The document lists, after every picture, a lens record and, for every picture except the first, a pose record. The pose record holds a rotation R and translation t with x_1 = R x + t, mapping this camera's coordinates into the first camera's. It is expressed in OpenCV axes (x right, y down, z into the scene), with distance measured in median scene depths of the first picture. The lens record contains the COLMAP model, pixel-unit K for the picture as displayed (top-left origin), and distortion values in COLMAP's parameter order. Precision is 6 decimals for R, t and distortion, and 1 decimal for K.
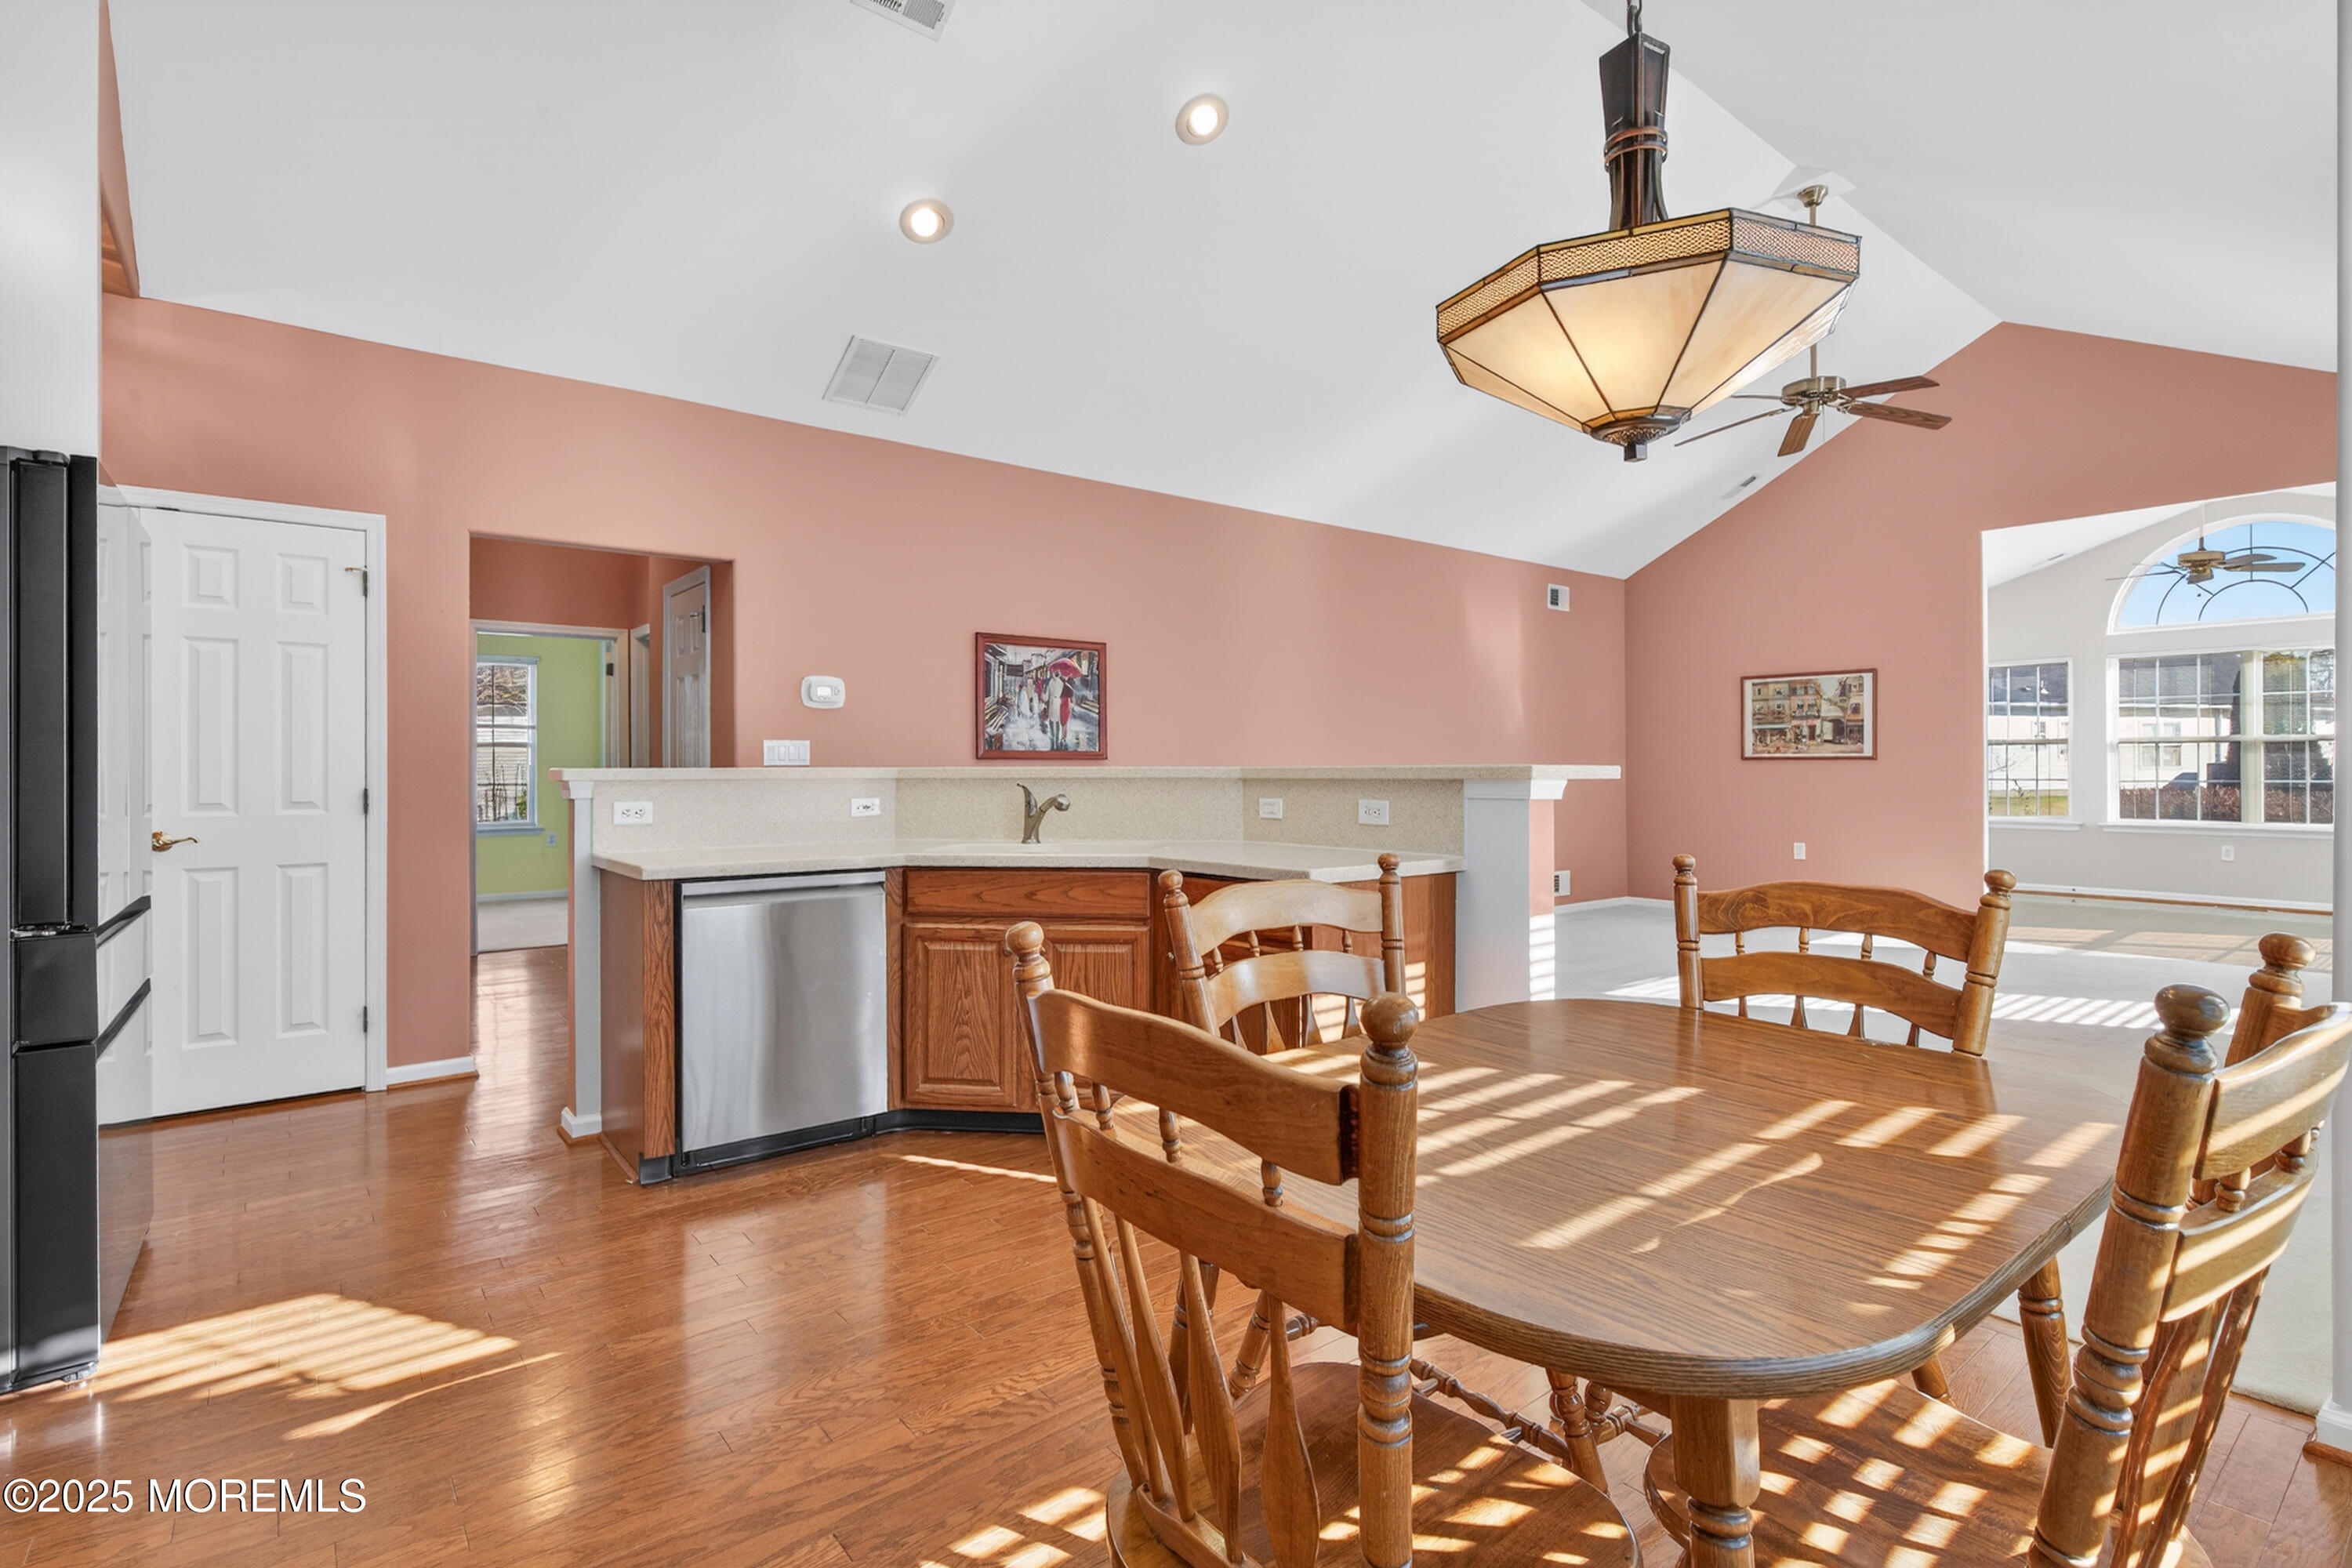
lens RADIAL K [[1075.4, 0, 1190.6], [0, 1075.4, 761.7], [0, 0, 1]] dist [0.002829, -0.000109]
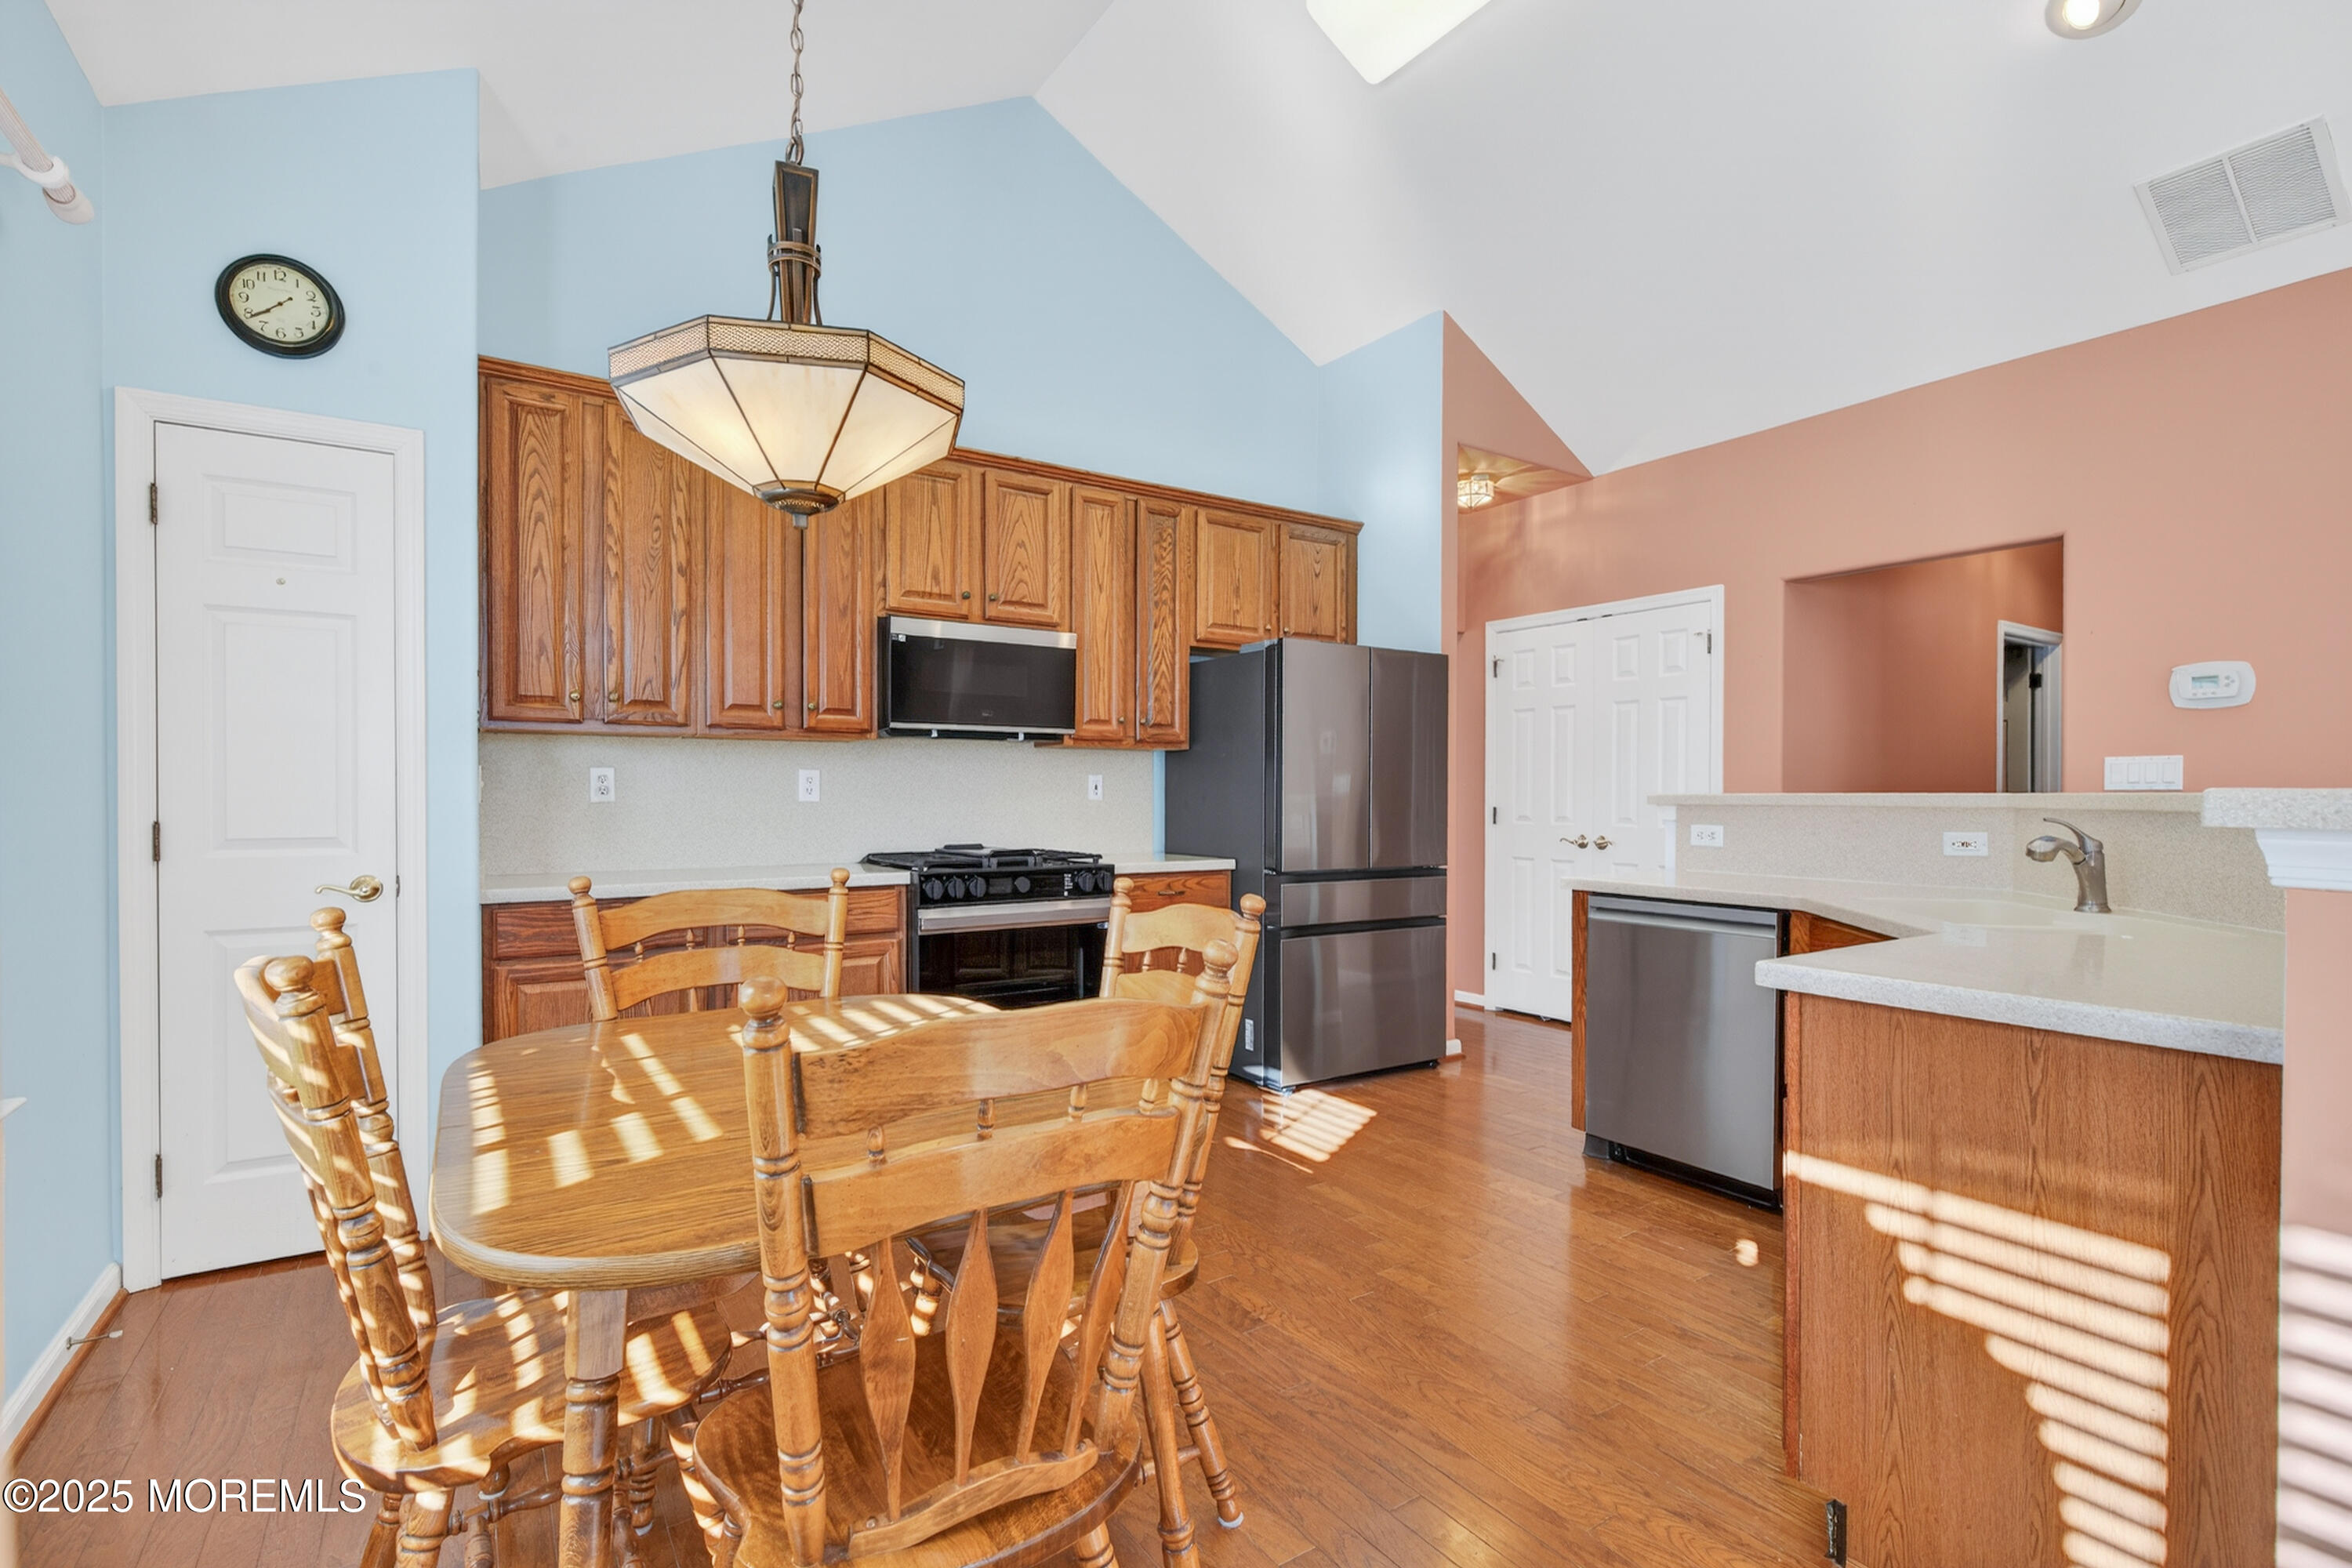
lens RADIAL K [[1101.0, 0, 1211.9], [0, 1101.0, 811.2], [0, 0, 1]] dist [-0.001712, -0.000433]
pose [[-0.066400, 0.015032, -0.997680, 0.988113], [0.004915, 0.999879, 0.014738, 0.008127], [0.997781, -0.003925, -0.066466, 0.965080]]
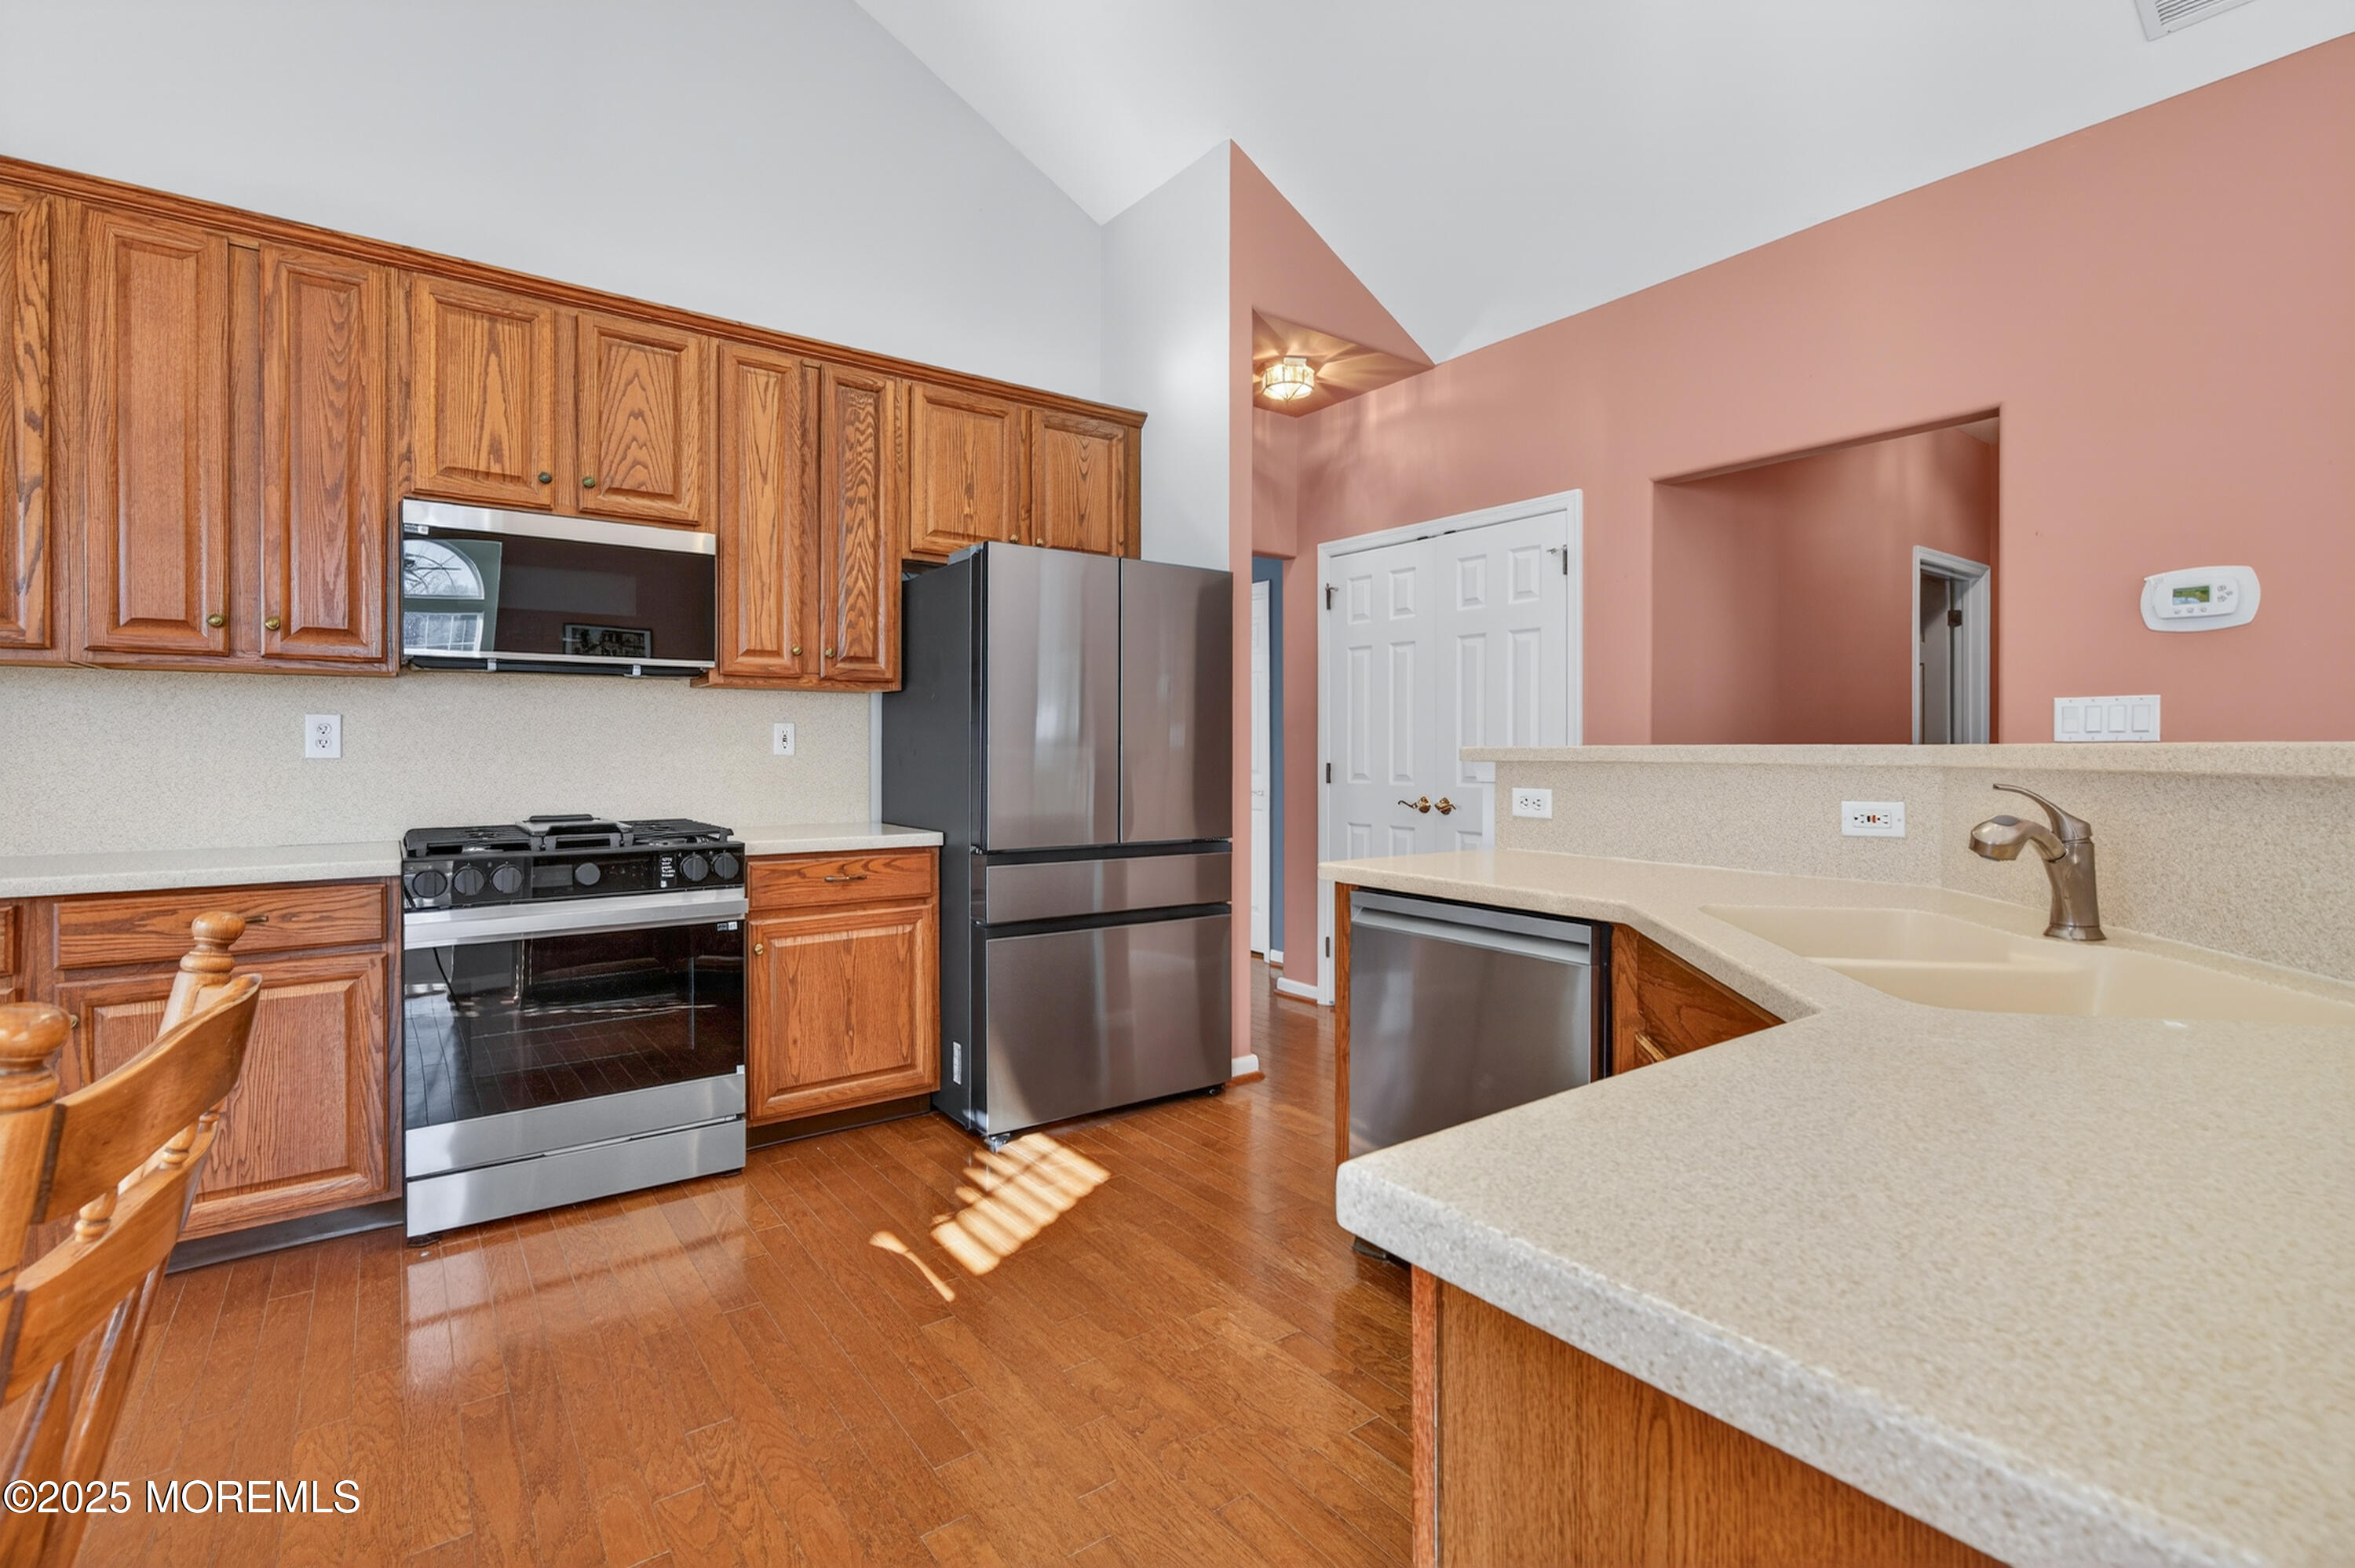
lens RADIAL K [[1076.7, 0, 1192.2], [0, 1076.7, 761.7], [0, 0, 1]] dist [0.002829, -0.000109]
pose [[-0.033967, 0.011755, -0.999354, 0.461016], [0.005938, 0.999916, 0.011559, 0.011123], [0.999405, -0.005542, -0.034034, 1.284572]]
